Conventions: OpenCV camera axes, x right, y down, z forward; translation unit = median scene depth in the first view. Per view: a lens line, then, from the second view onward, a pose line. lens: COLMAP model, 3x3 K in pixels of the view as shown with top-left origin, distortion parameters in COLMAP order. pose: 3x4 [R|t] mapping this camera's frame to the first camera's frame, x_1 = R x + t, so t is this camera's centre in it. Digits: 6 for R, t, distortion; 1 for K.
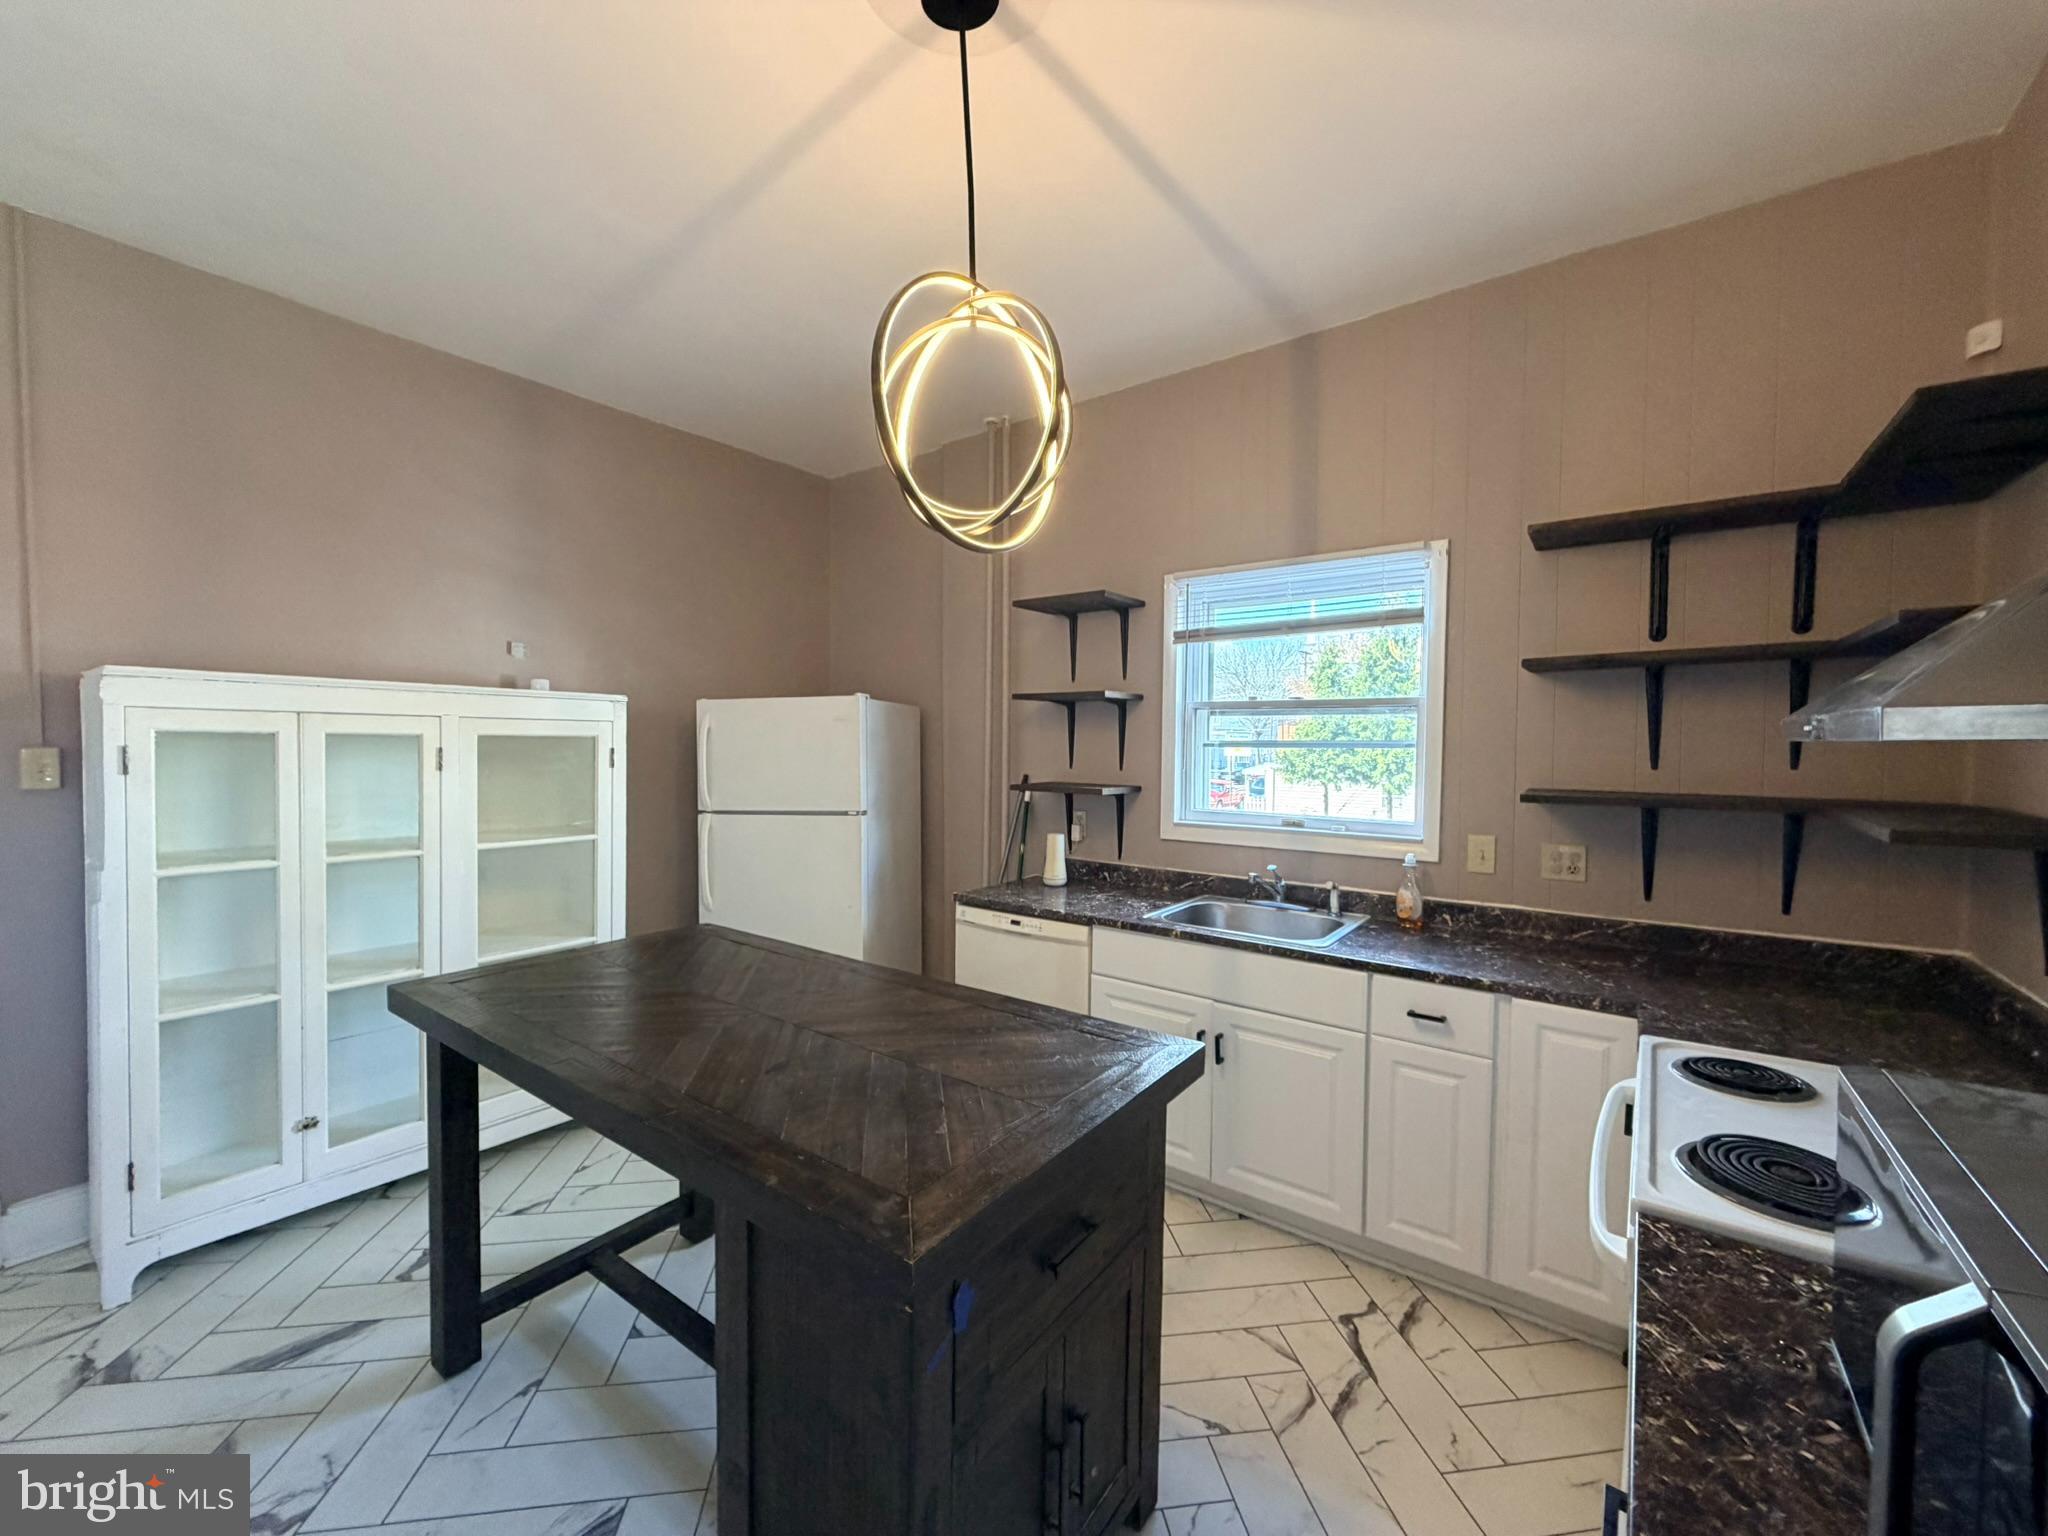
lens RADIAL K [[816.8, 0, 1020.2], [0, 816.8, 770.7], [0, 0, 1]] dist [0.002267, -0.000024]
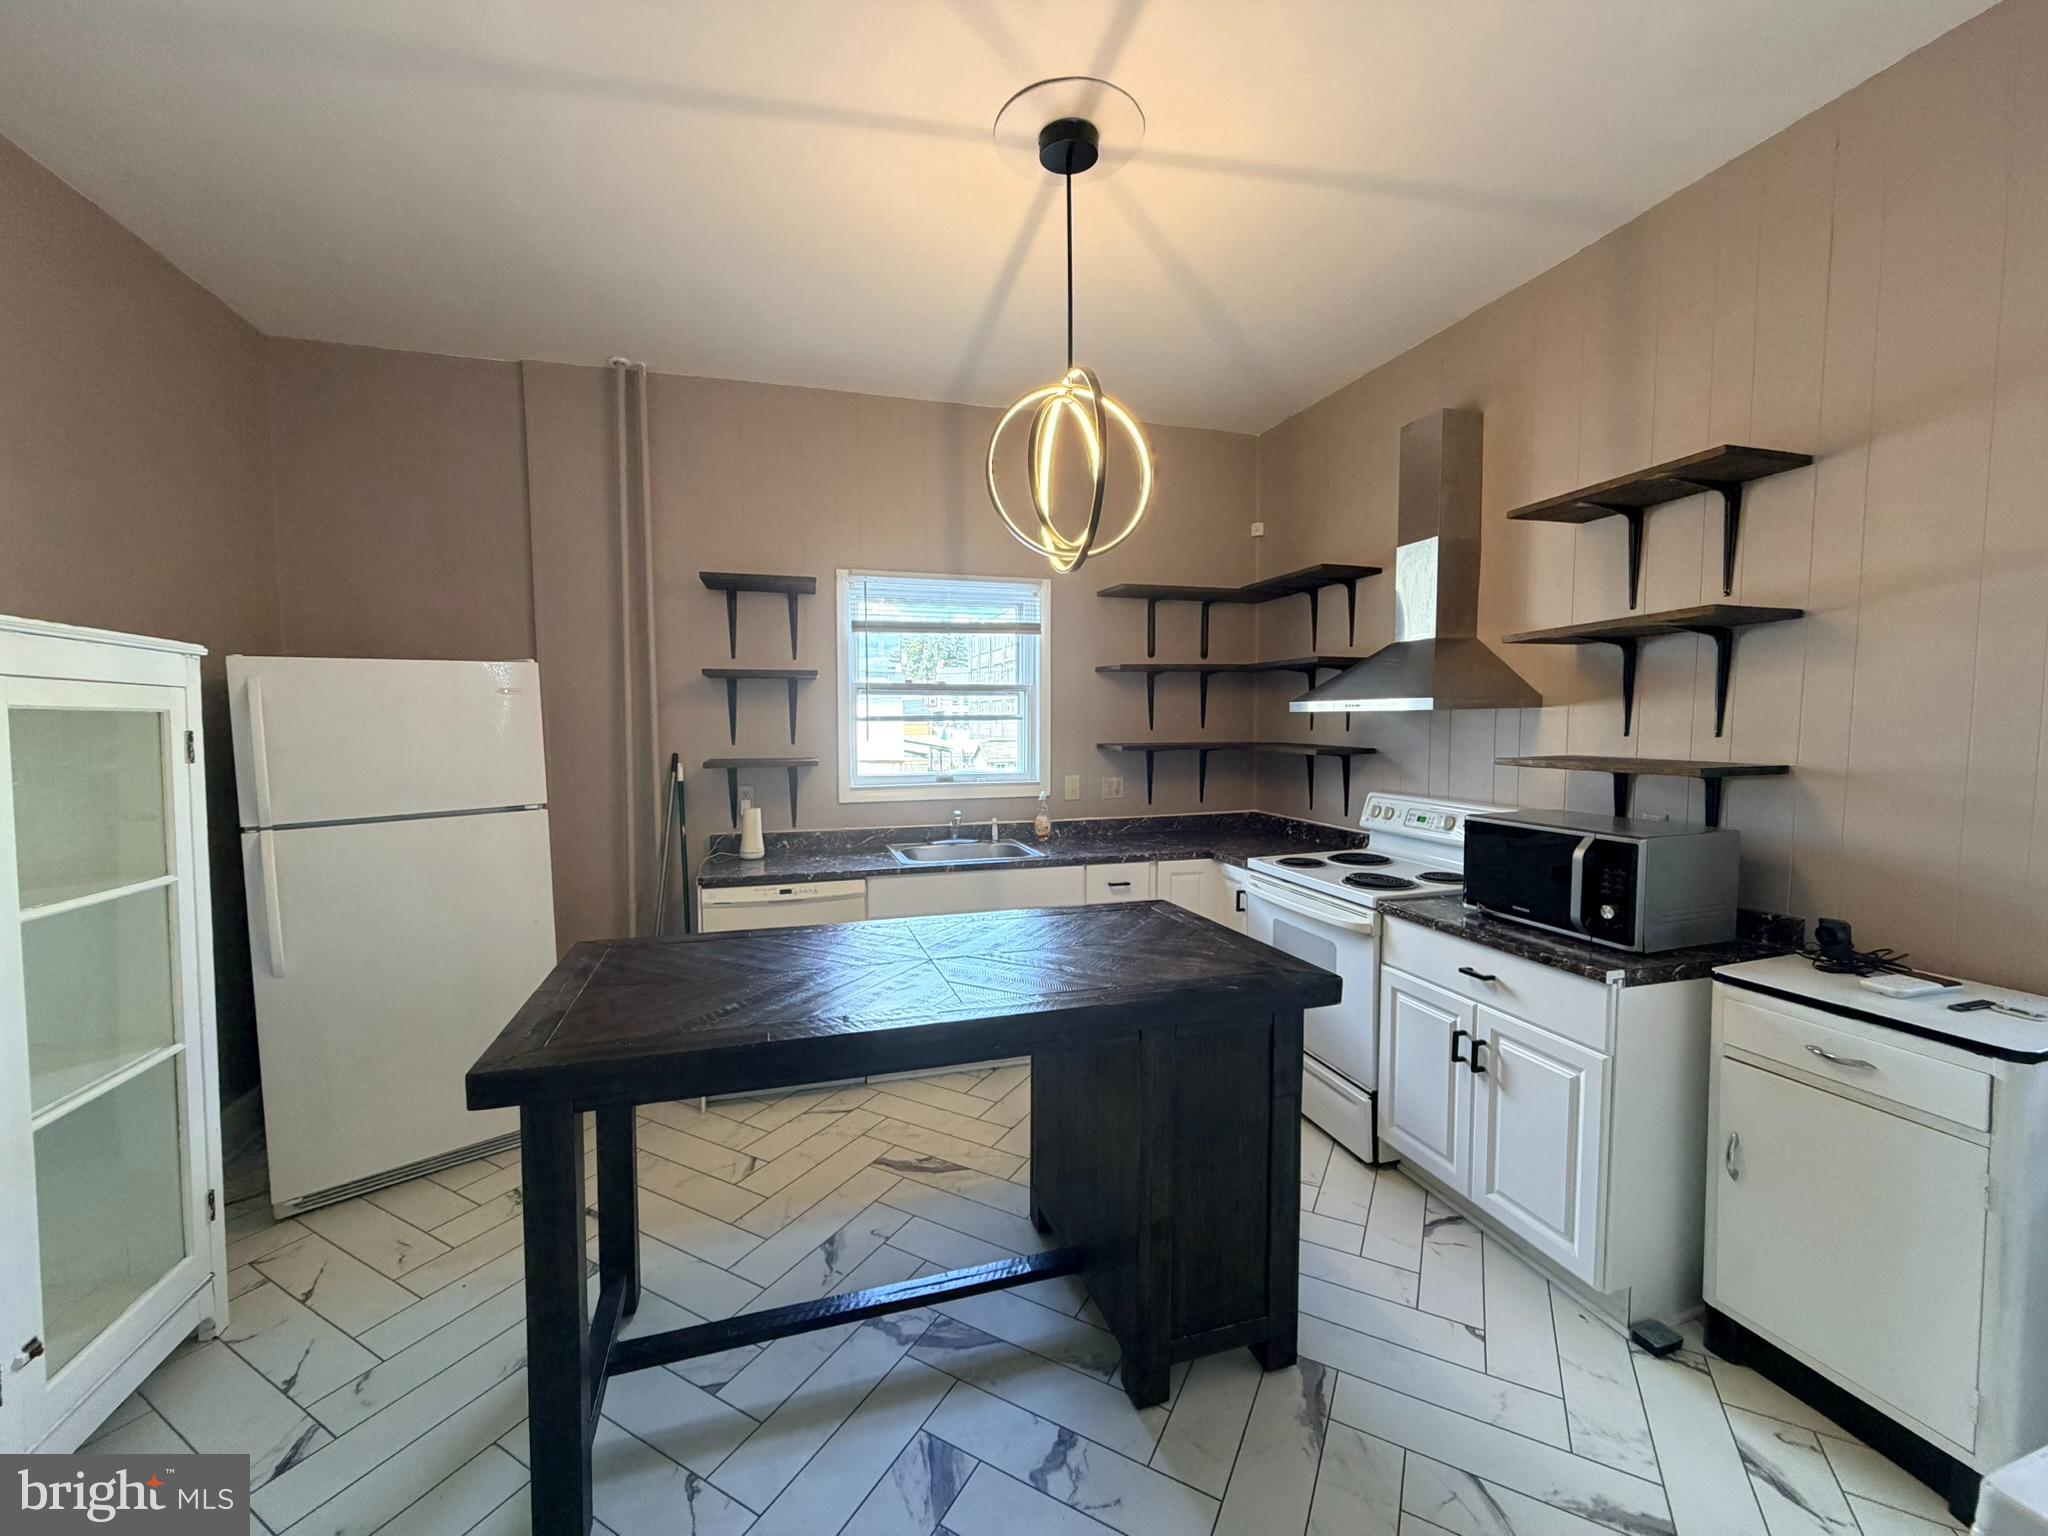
lens RADIAL K [[816.8, 0, 1020.2], [0, 816.8, 769.3], [0, 0, 1]] dist [0.002267, -0.000024]
pose [[0.590414, -0.055741, 0.805174, -0.821160], [0.038174, 0.998424, 0.041127, -0.000658], [-0.806198, 0.006454, 0.591611, 0.180826]]
